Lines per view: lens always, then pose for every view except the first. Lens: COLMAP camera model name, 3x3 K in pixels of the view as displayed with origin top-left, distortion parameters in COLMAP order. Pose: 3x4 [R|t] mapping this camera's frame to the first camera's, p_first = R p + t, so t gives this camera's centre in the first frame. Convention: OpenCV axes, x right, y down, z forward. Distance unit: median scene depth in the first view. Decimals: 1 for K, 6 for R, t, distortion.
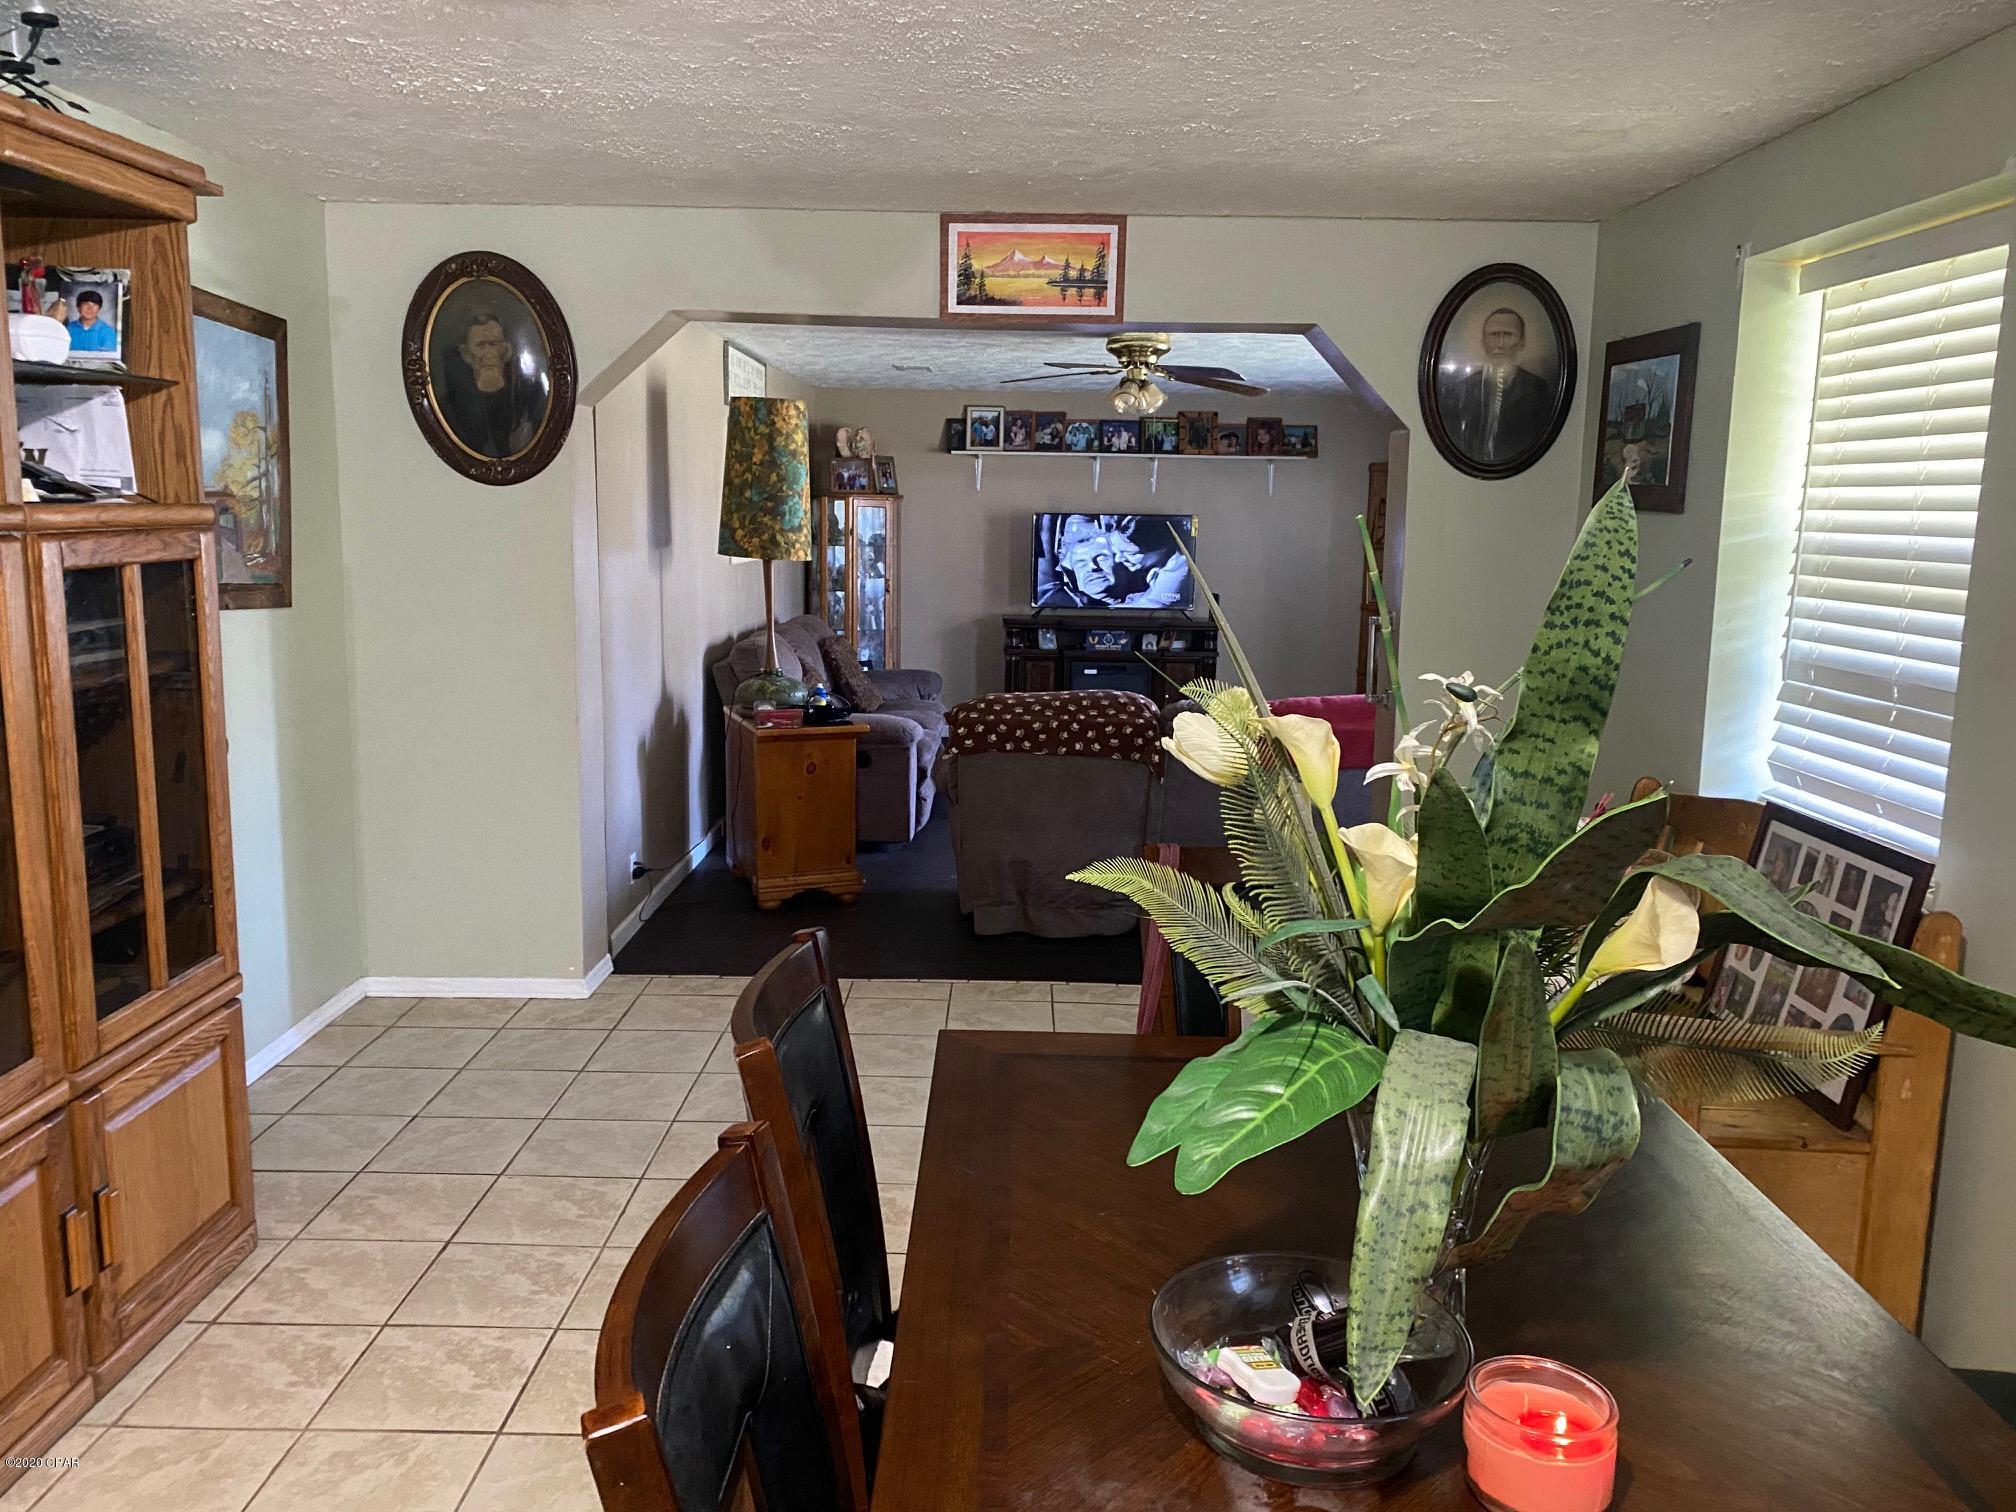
lens RADIAL K [[1499.9, 0, 1010.3], [0, 1499.9, 772.5], [0, 0, 1]] dist [0.032373, -0.053026]
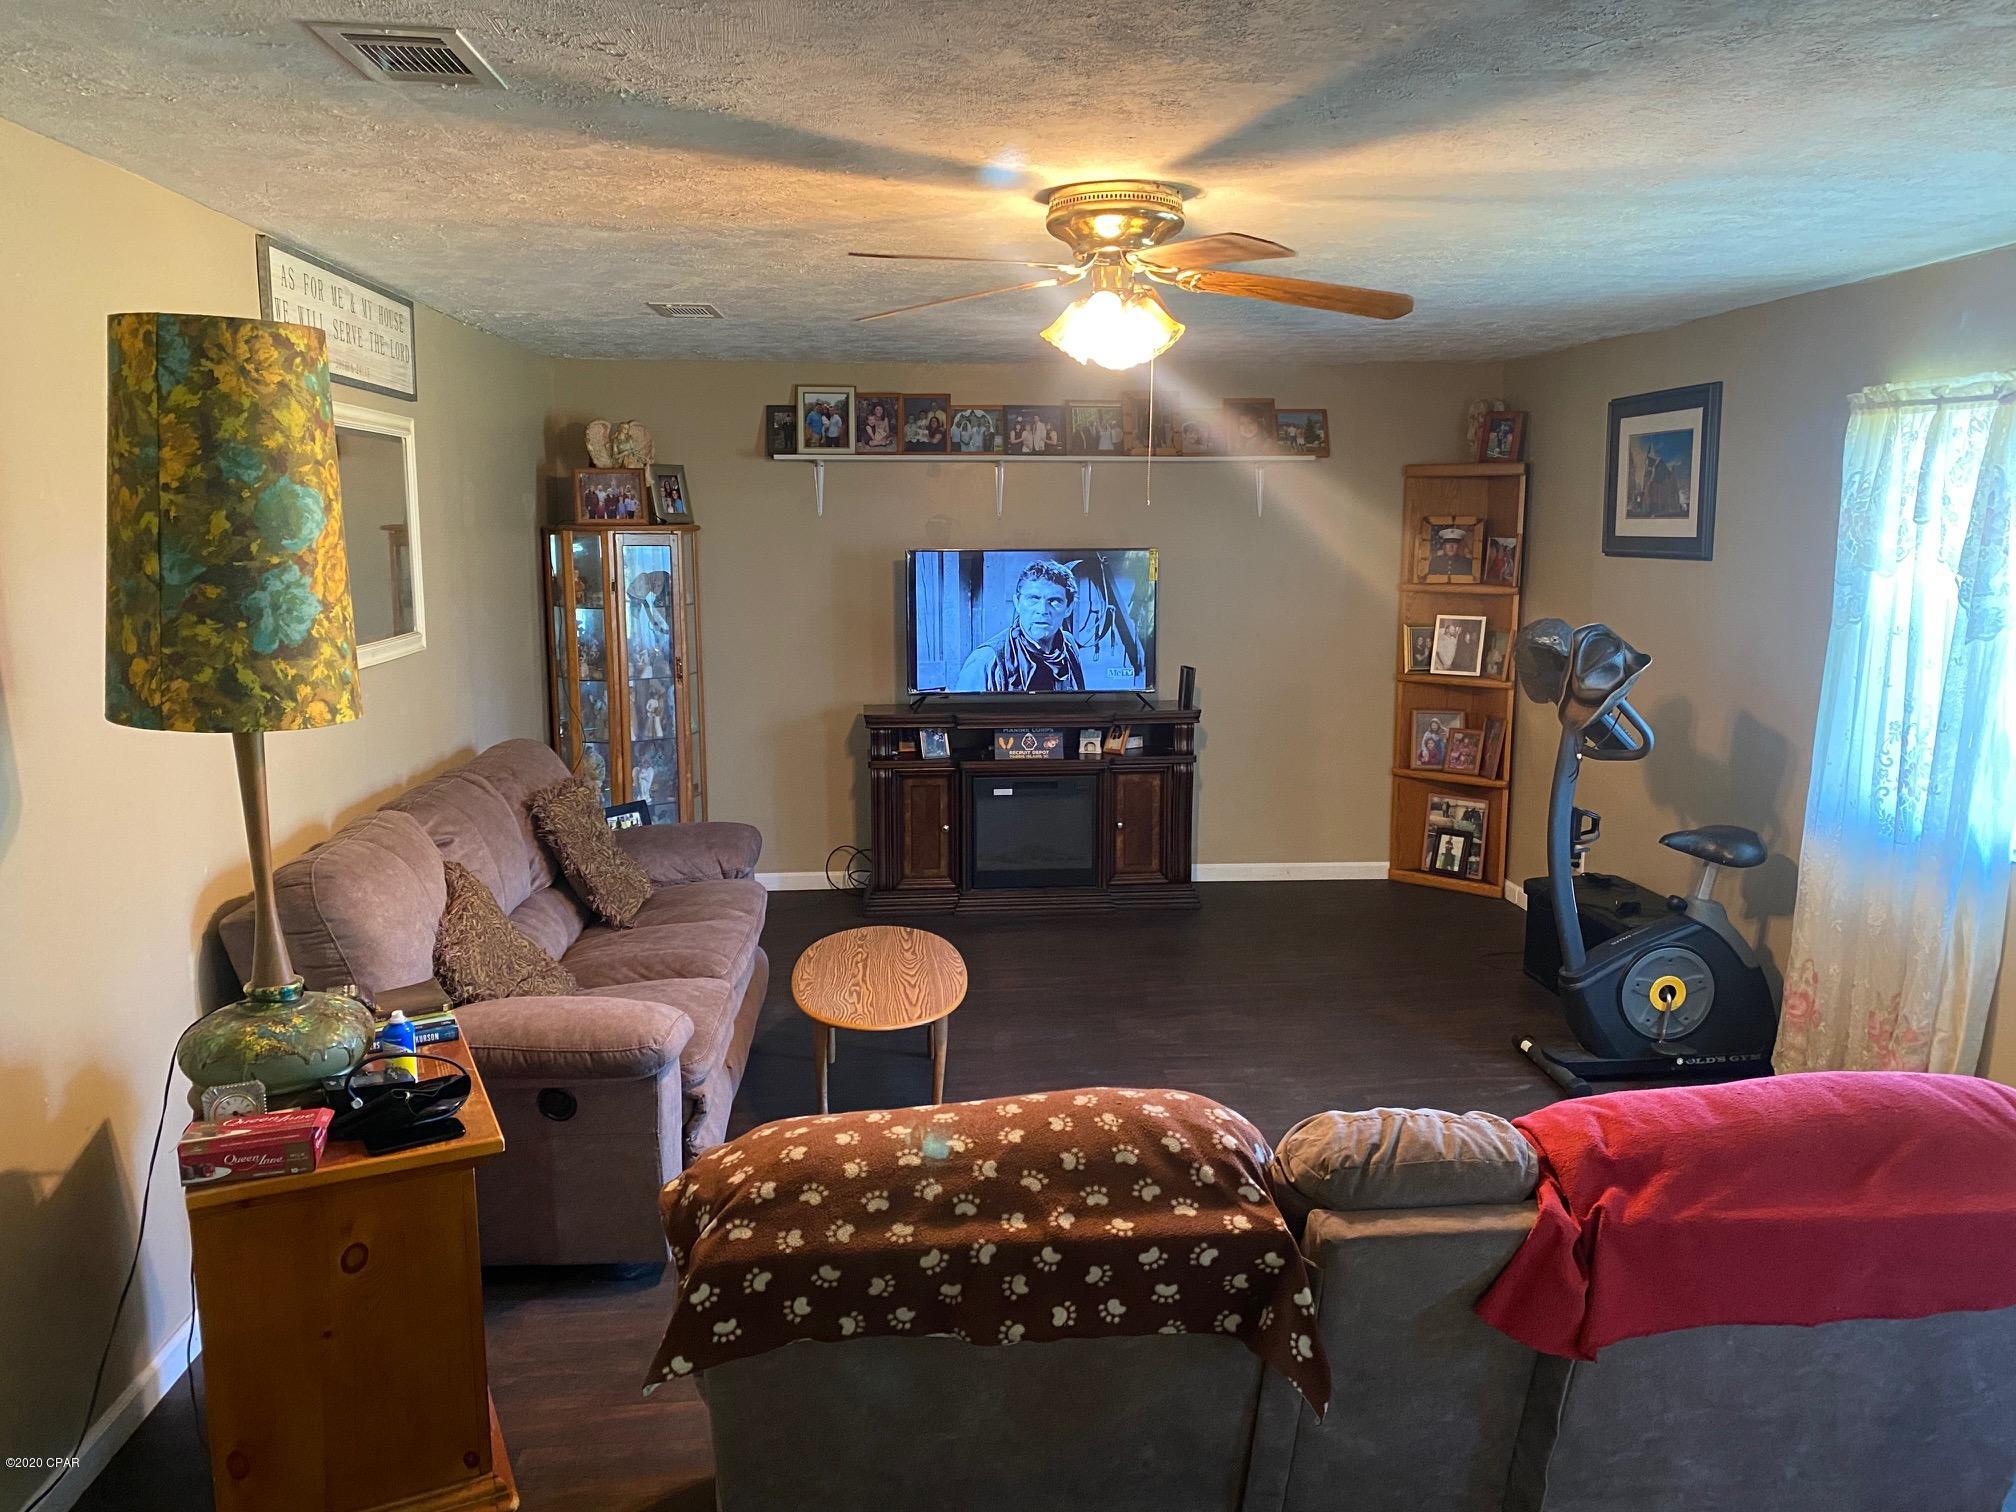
lens RADIAL K [[1499.9, 0, 1021.2], [0, 1499.9, 743.5], [0, 0, 1]] dist [0.032373, -0.053026]
pose [[0.995750, -0.032064, 0.086335, 0.006623], [0.034053, 0.999185, -0.021671, -0.075697], [-0.085570, 0.024519, 0.996030, 0.365130]]
